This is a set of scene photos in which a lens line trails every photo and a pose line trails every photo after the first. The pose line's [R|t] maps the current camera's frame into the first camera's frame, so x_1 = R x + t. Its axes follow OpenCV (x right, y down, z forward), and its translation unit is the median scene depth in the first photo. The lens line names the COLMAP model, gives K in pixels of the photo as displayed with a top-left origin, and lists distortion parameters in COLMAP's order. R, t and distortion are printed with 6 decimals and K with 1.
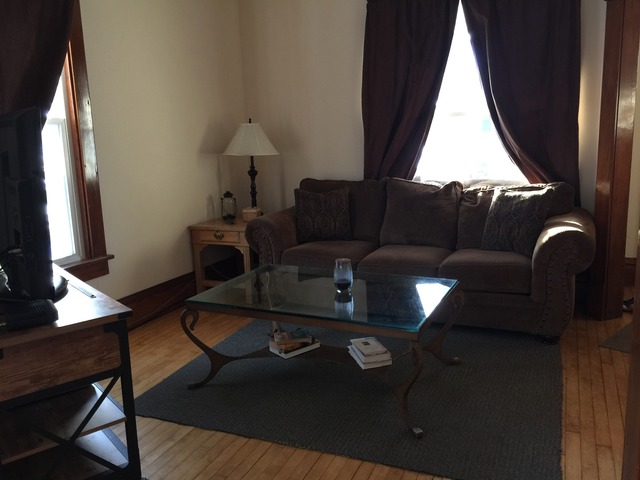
lens RADIAL K [[534.5, 0, 320.0], [0, 534.5, 240.0], [0, 0, 1]] dist [-0.002532, 0.003292]
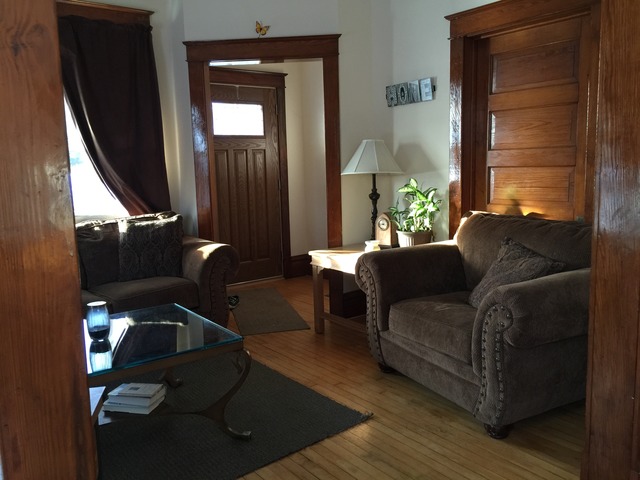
lens RADIAL K [[534.5, 0, 320.0], [0, 534.5, 240.0], [0, 0, 1]] dist [-0.002532, 0.003292]
pose [[0.462945, -0.106071, 0.880018, -1.252720], [0.167018, 0.985469, 0.030919, -0.082844], [-0.870510, 0.132665, 0.473934, 0.549573]]
